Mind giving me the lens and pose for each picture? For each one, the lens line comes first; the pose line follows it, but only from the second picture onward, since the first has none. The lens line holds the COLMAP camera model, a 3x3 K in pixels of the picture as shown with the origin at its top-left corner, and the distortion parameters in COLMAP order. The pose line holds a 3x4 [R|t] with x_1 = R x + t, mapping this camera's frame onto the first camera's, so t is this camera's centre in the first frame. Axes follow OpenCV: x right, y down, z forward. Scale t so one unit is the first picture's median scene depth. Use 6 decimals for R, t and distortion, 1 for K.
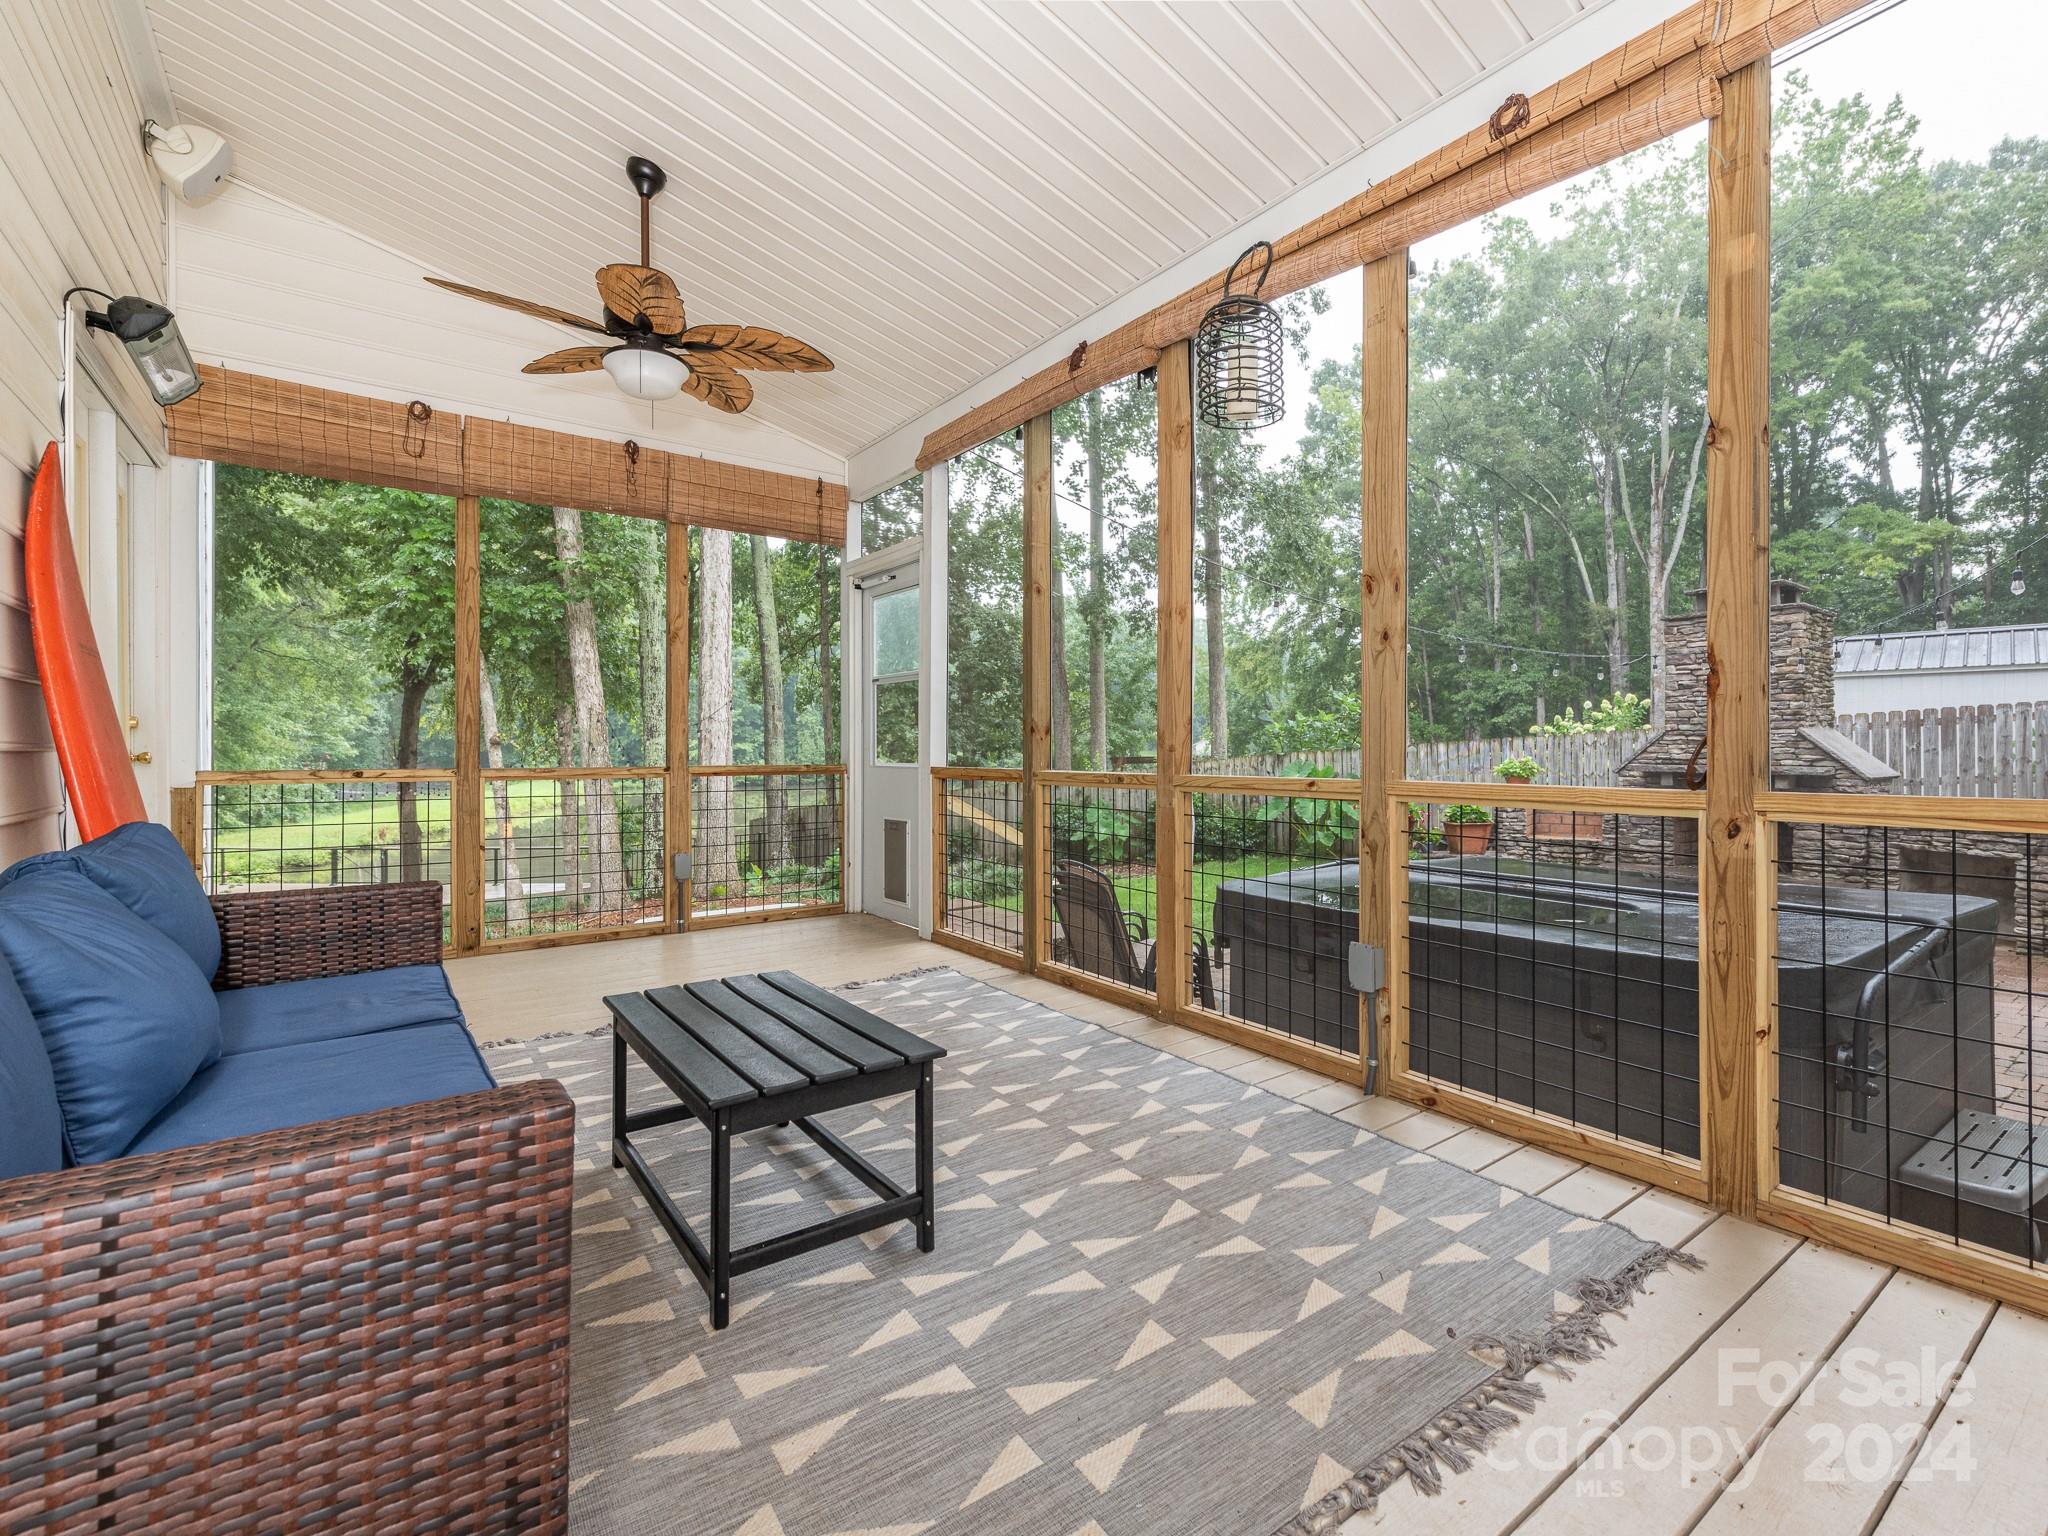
lens RADIAL K [[959.3, 0, 1057.8], [0, 959.3, 759.5], [0, 0, 1]] dist [0.018438, -0.006100]
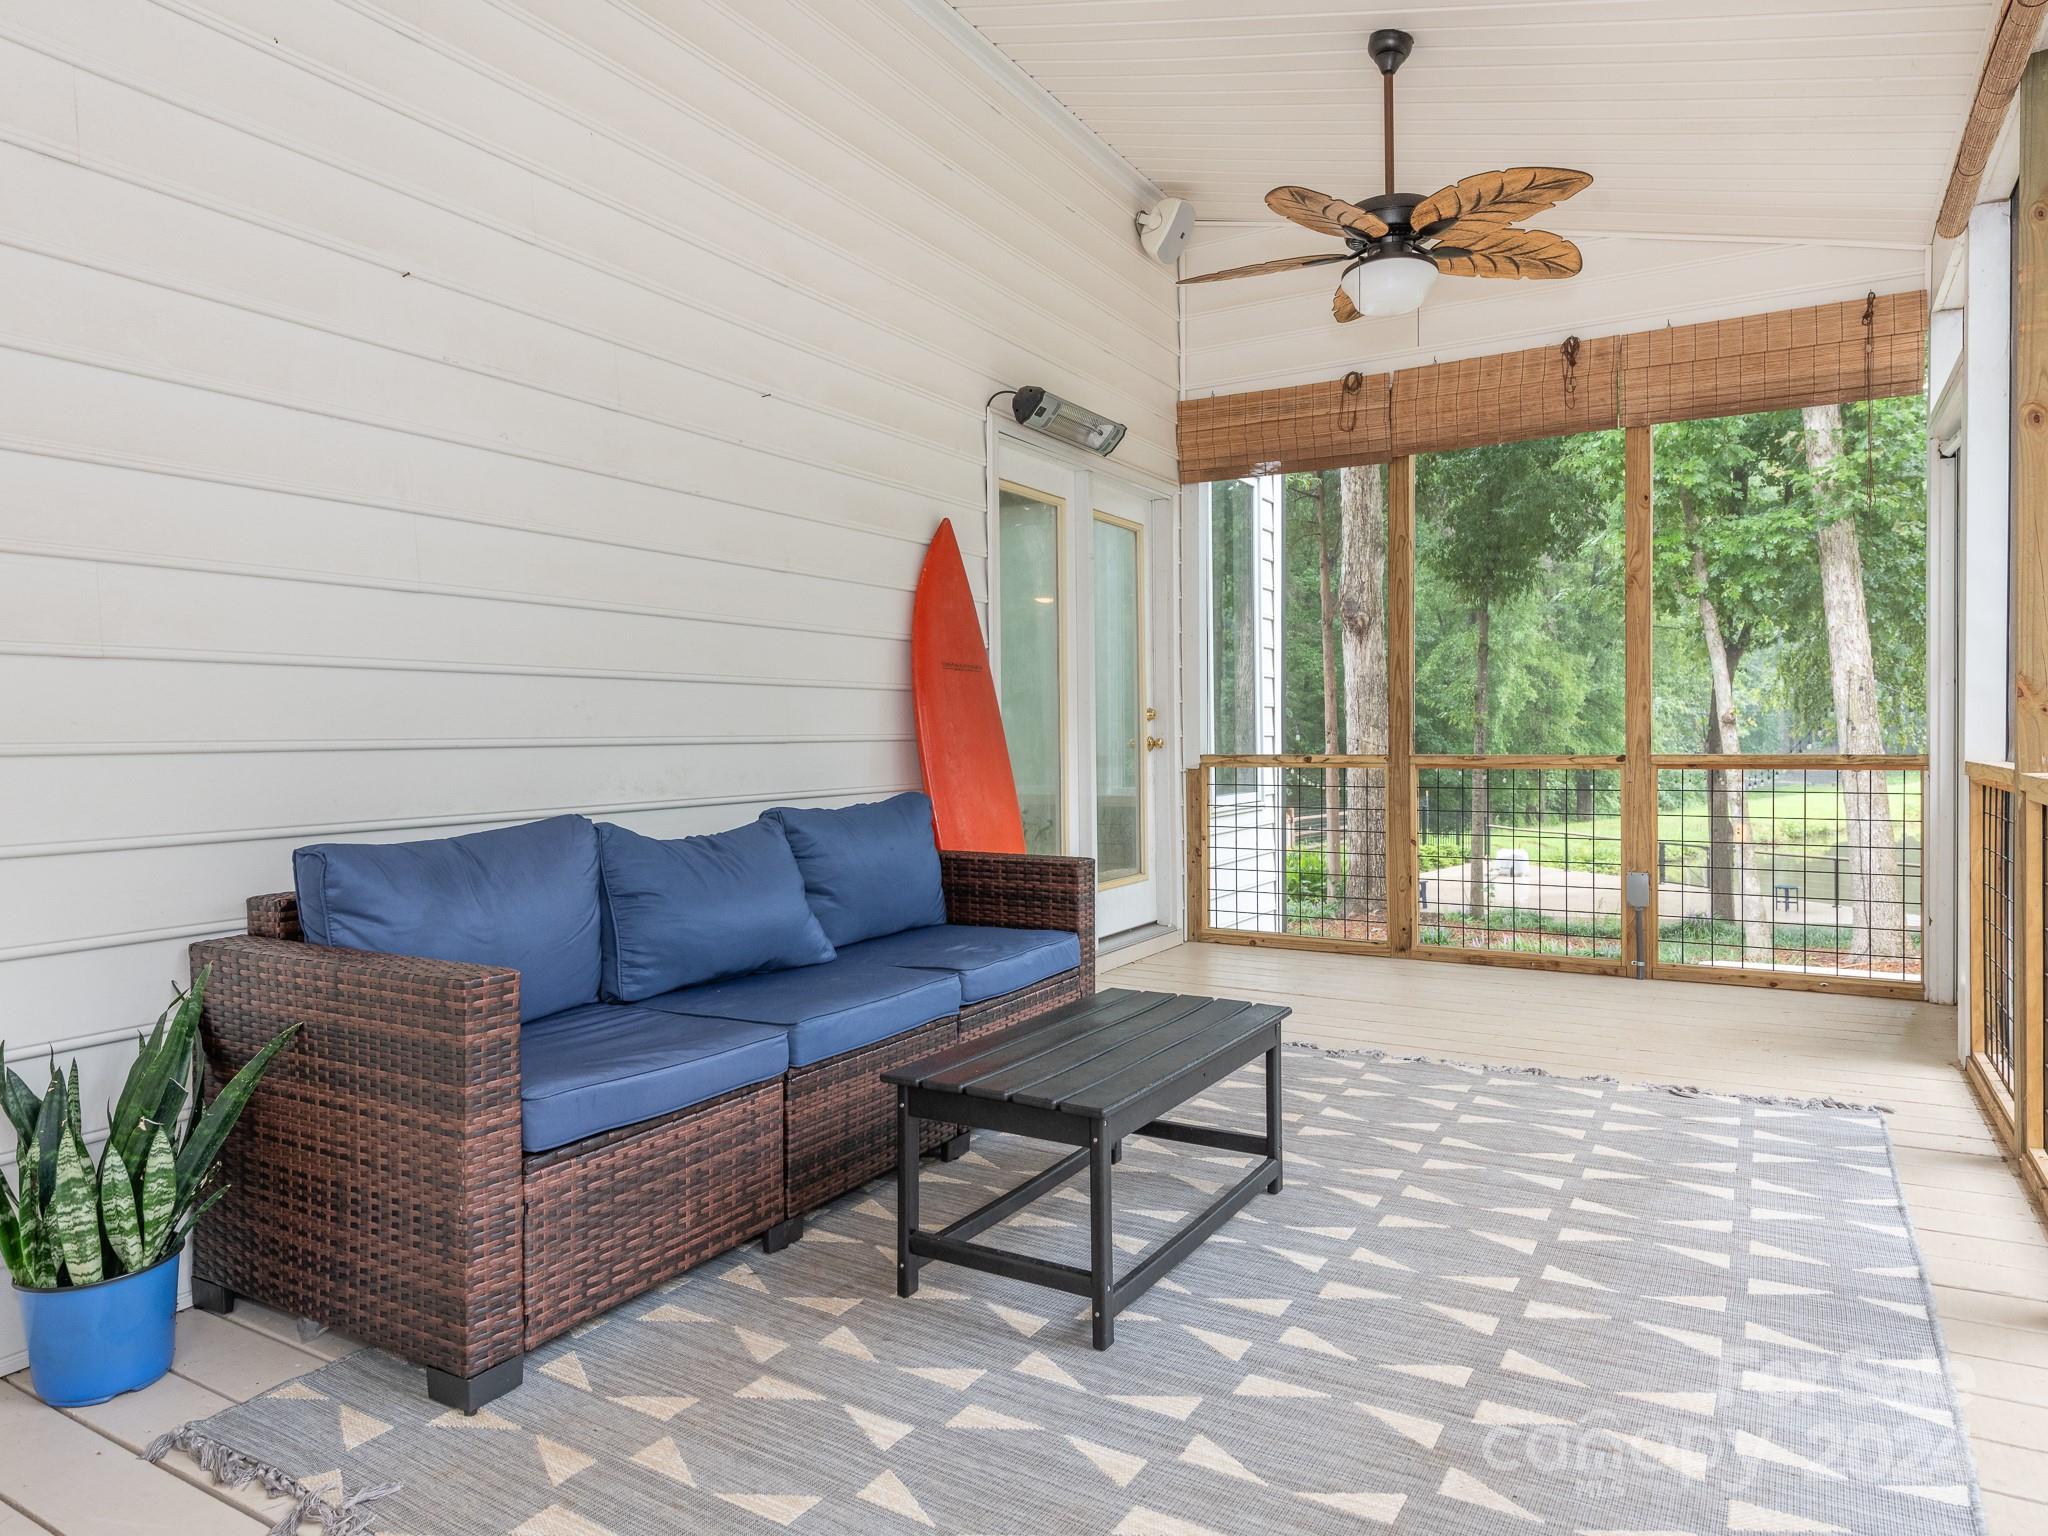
lens RADIAL K [[1215.0, 0, 1024.0], [0, 1215.0, 768.0], [0, 0, 1]] dist [0.012690, -0.000988]
pose [[0.384177, 0.021917, -0.922999, 0.434714], [-0.000744, 0.999725, 0.023429, -0.006670], [0.923259, -0.008314, 0.384088, 0.297276]]
